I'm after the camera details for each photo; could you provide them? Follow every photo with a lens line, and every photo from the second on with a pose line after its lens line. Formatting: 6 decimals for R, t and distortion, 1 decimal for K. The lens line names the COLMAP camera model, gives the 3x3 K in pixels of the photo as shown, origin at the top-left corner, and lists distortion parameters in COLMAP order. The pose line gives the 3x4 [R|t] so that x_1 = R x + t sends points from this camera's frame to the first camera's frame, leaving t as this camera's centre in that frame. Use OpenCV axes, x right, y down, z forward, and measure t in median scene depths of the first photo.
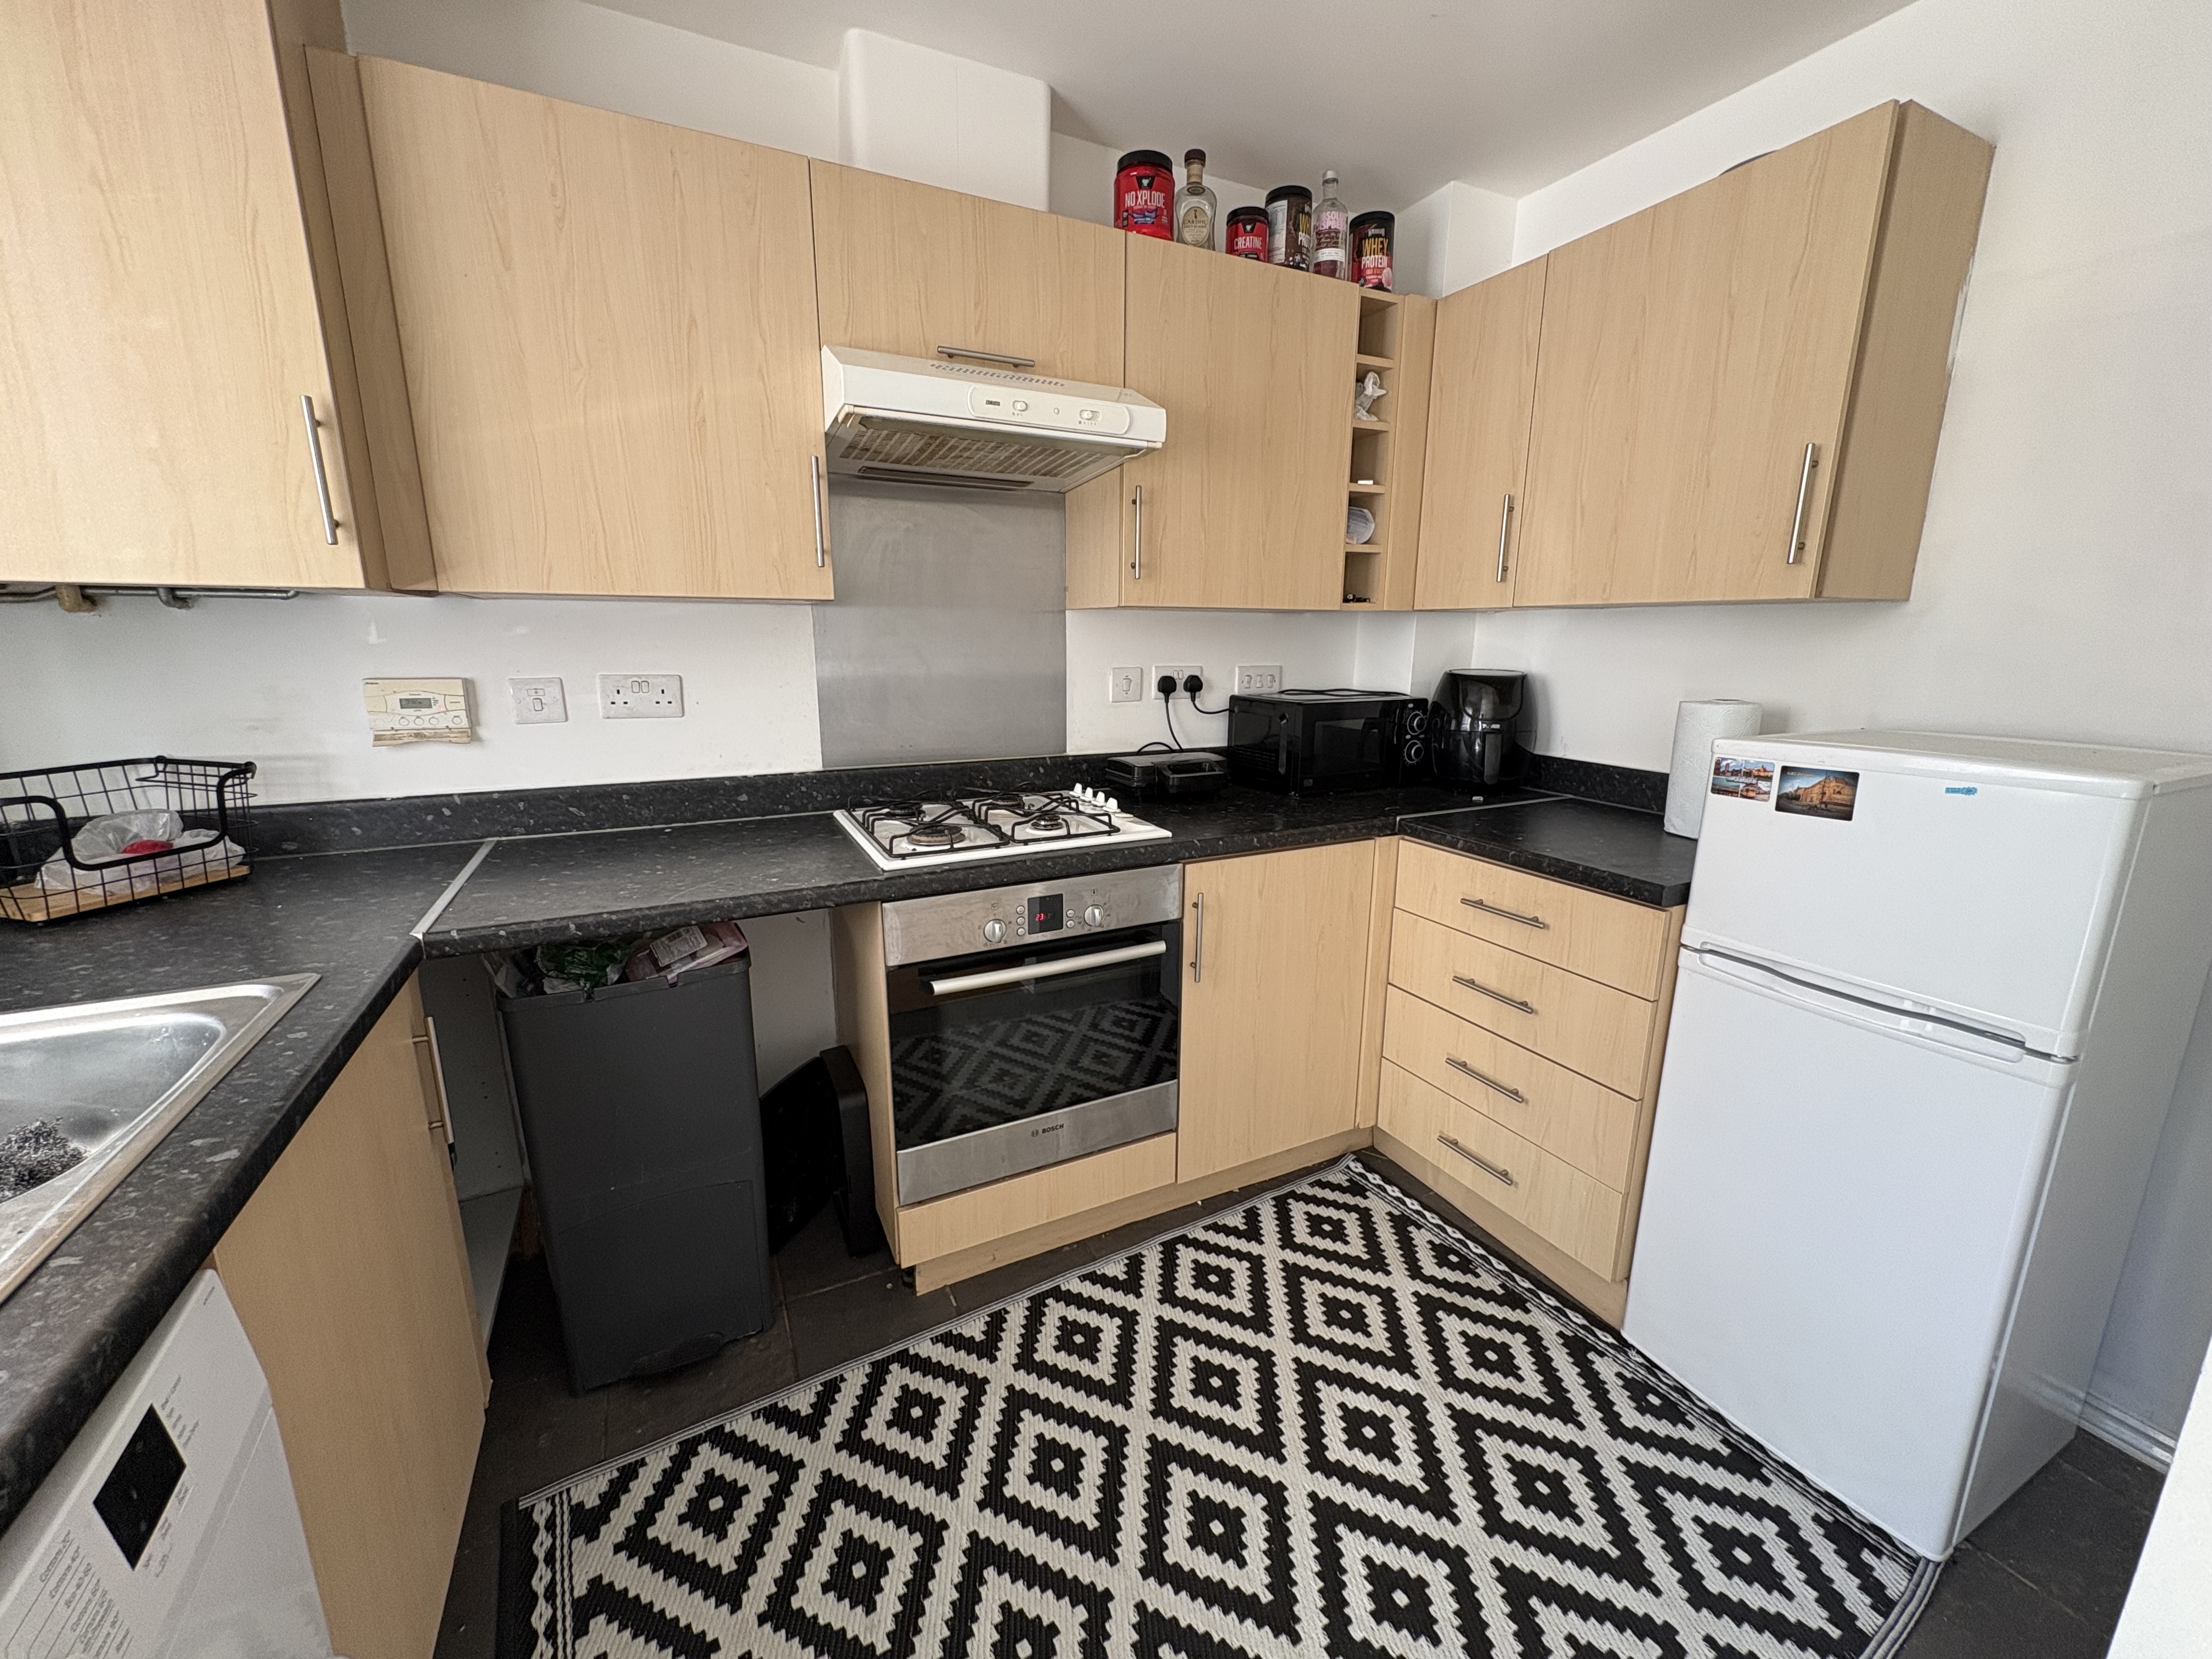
lens RADIAL K [[879.1, 0, 1108.6], [0, 879.1, 829.1], [0, 0, 1]] dist [0.001548, -0.000672]
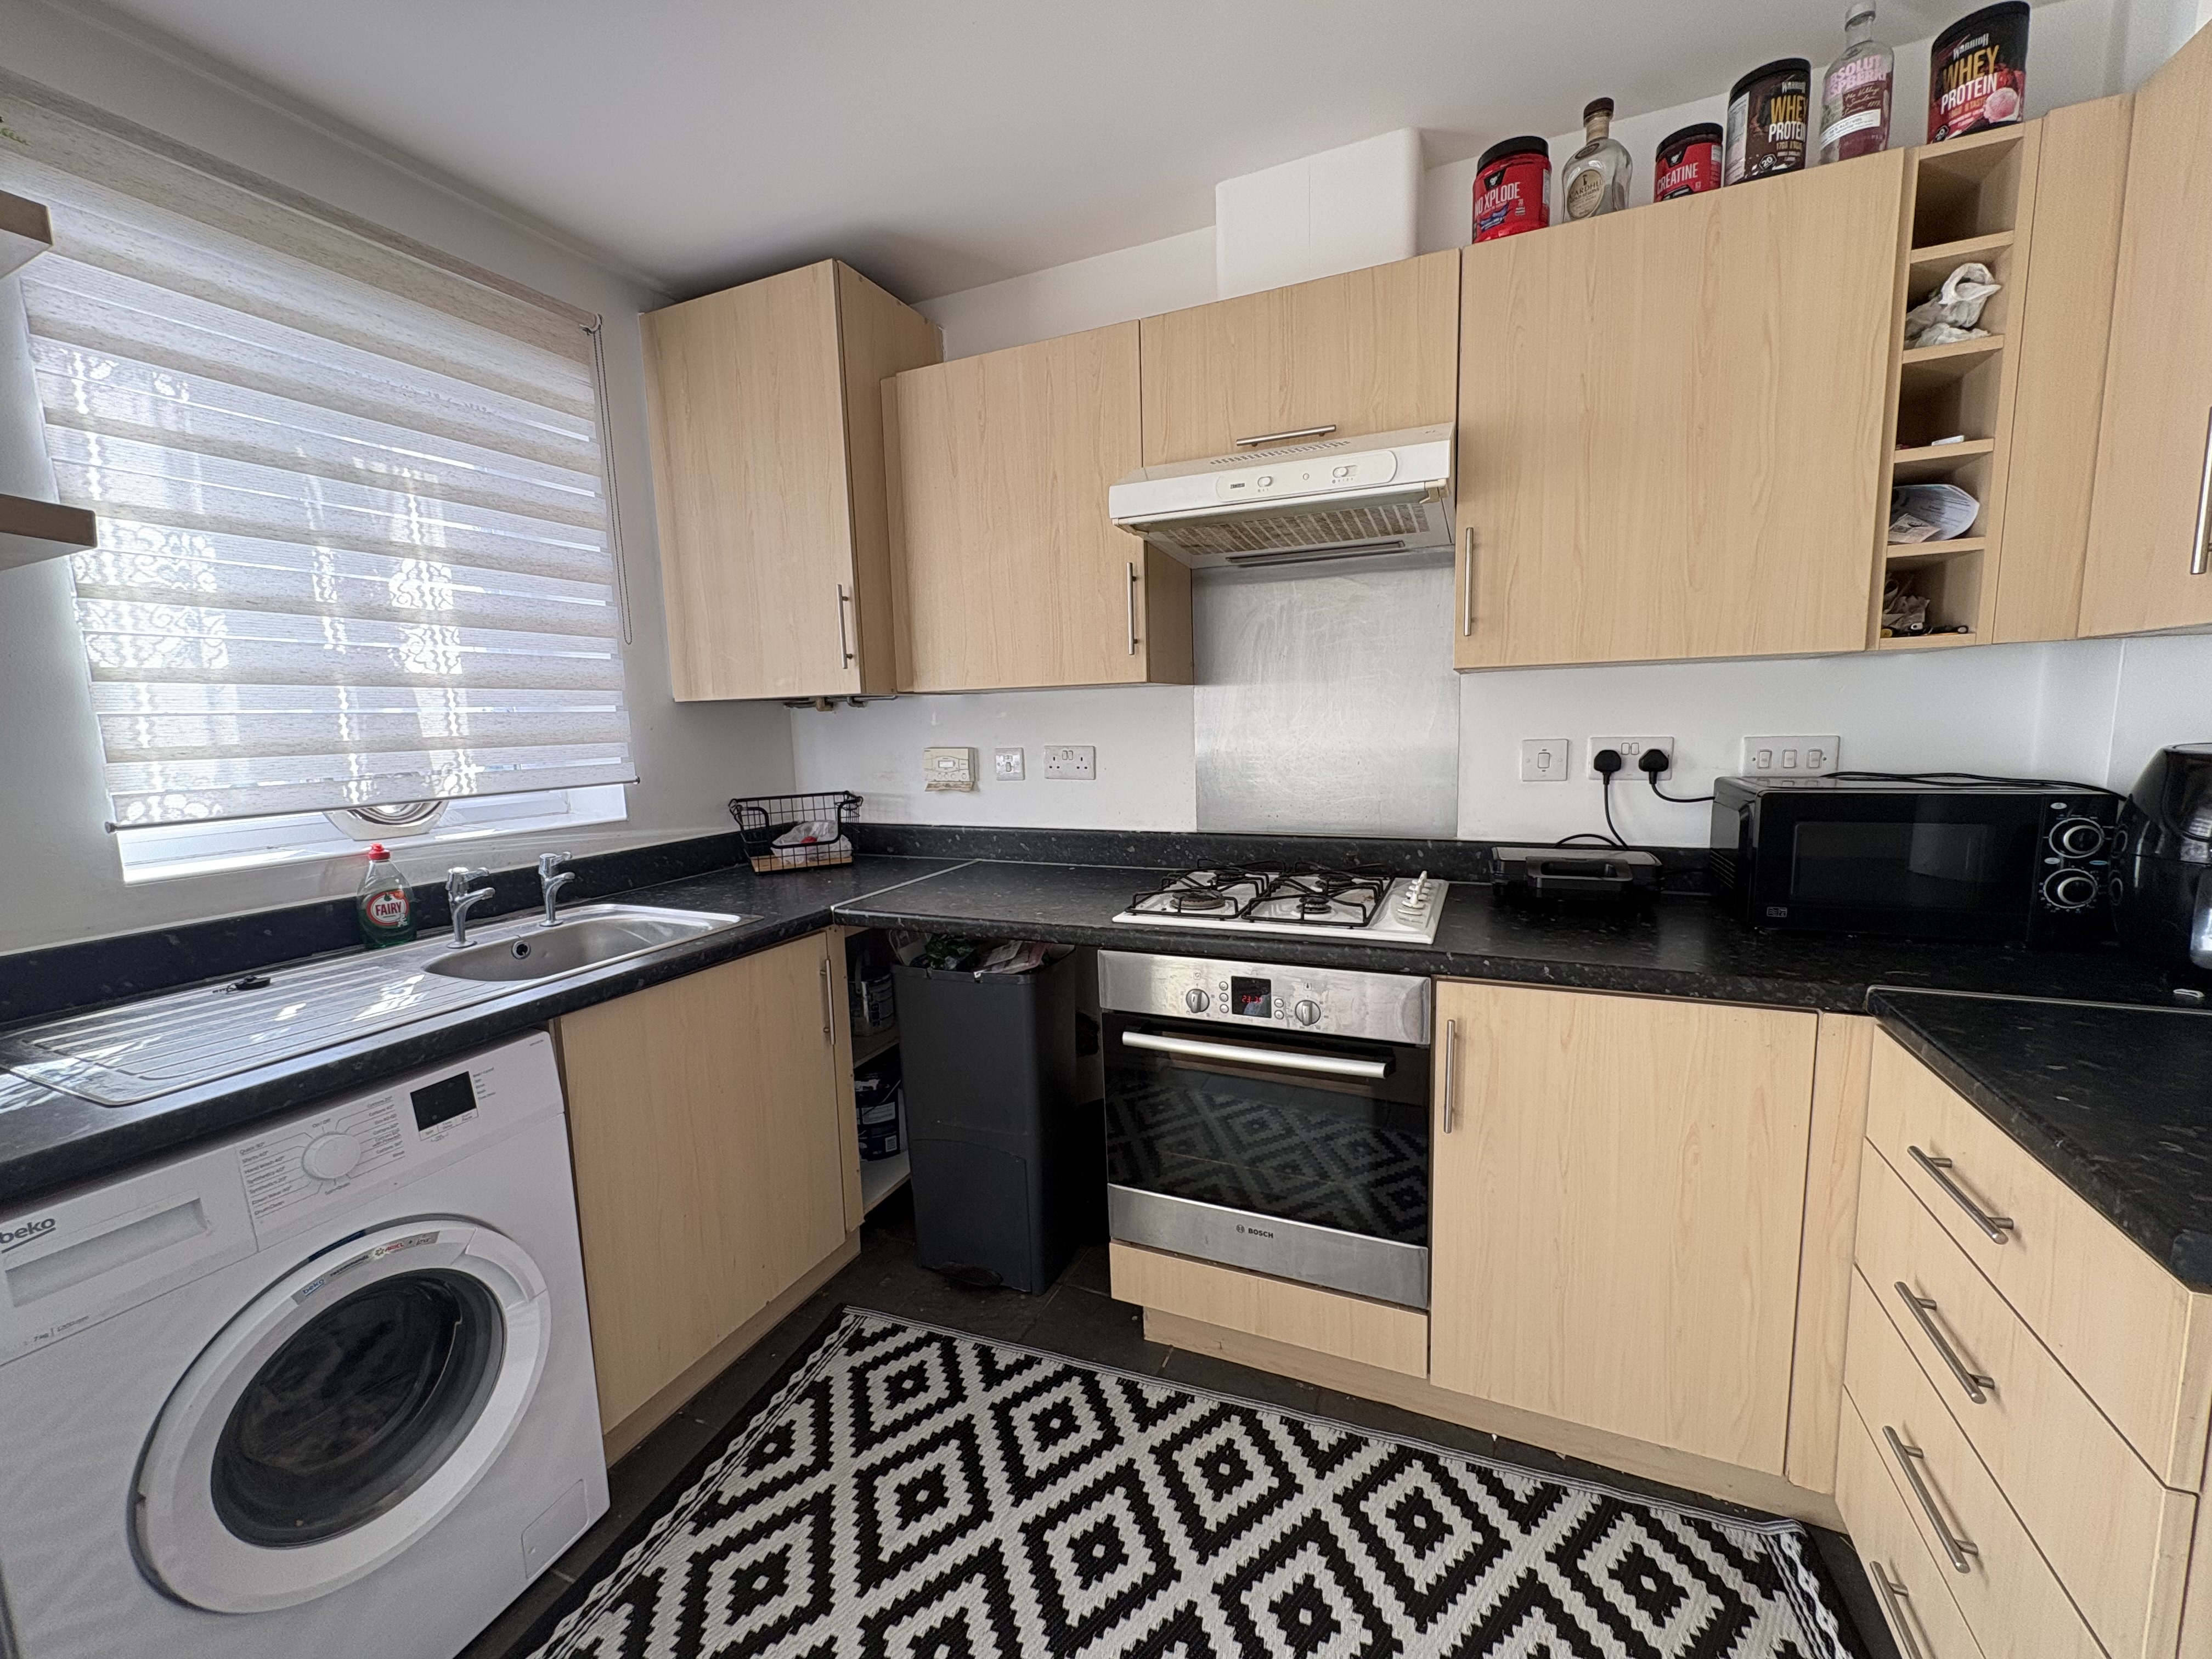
lens RADIAL K [[879.1, 0, 1109.6], [0, 879.1, 830.2], [0, 0, 1]] dist [0.001548, -0.000672]
pose [[0.635649, 0.077299, -0.768098, 0.534149], [-0.137325, 0.990428, -0.013971, -0.046003], [0.759666, 0.114360, 0.640180, 0.248205]]
